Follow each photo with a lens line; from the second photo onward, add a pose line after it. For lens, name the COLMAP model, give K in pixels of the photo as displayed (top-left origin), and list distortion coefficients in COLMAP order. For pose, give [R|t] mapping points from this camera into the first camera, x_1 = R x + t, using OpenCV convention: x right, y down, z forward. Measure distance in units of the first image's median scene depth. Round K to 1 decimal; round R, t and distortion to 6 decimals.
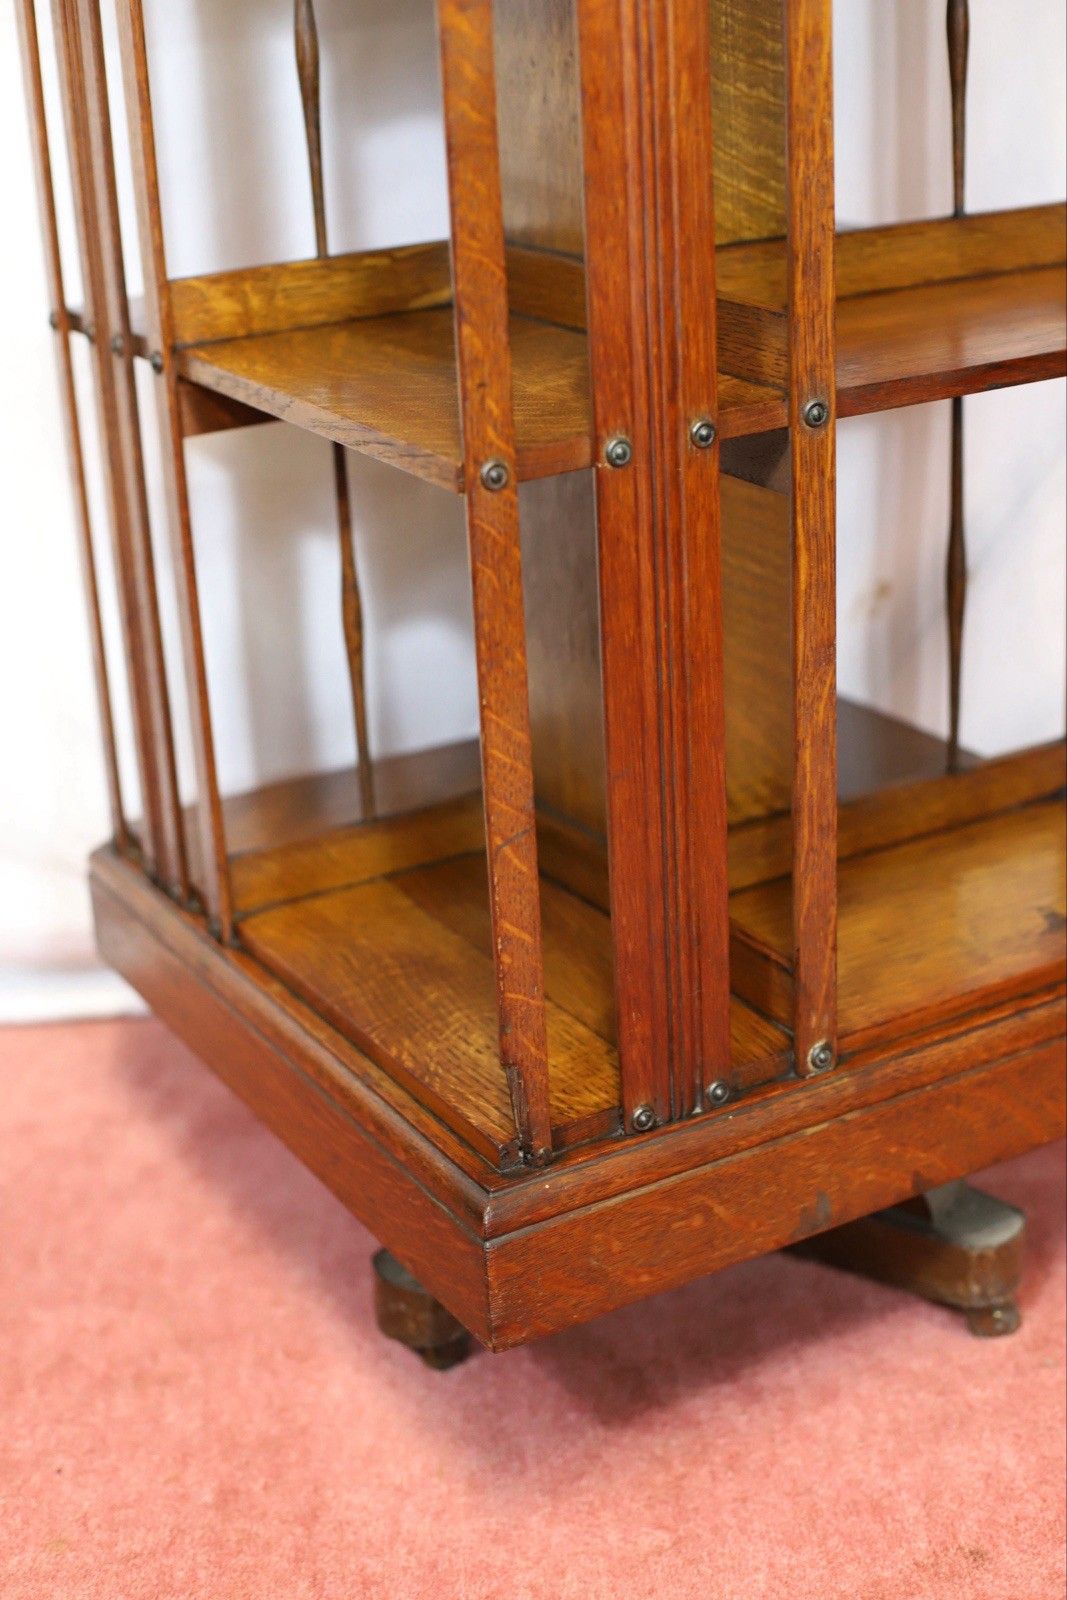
lens RADIAL K [[2372.5, 0, 539.3], [0, 2372.5, 780.5], [0, 0, 1]] dist [-0.178799, 0.089945]
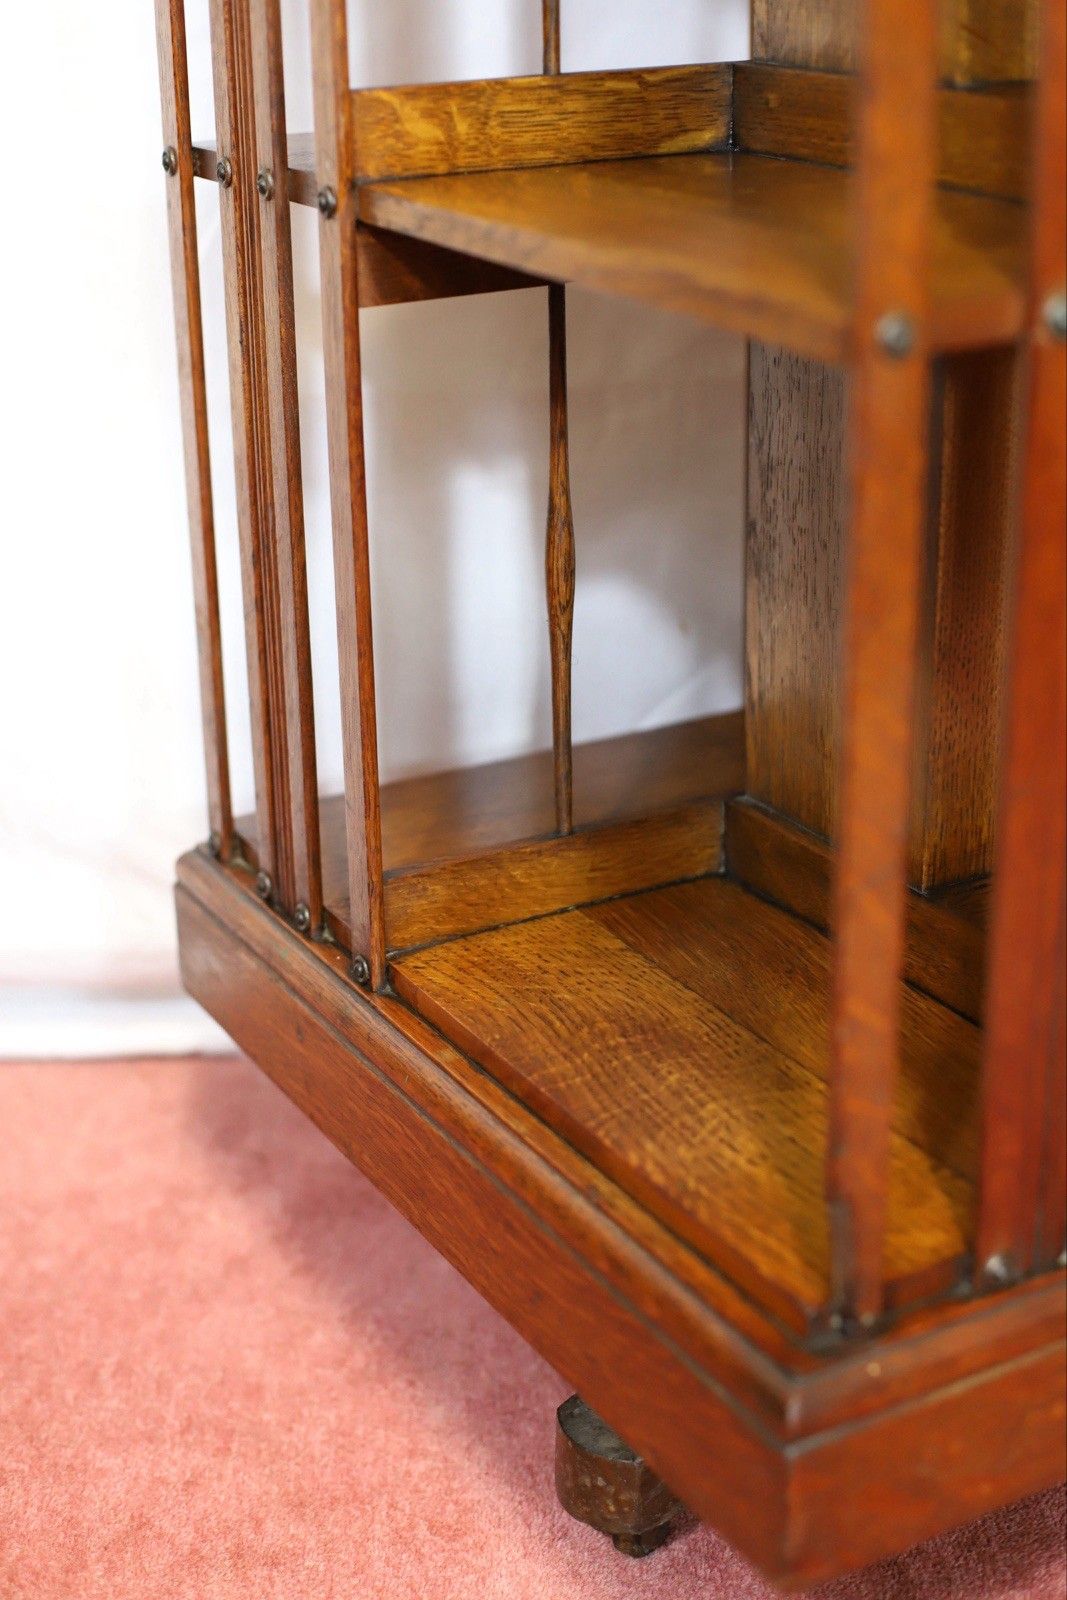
lens RADIAL K [[2372.5, 0, 539.3], [0, 2372.5, 780.5], [0, 0, 1]] dist [-0.178799, 0.089945]
pose [[0.999366, 0.035412, 0.003627, -0.091551], [-0.035424, 0.999366, 0.003515, -0.002391], [-0.003500, -0.003641, 0.999987, 0.262758]]
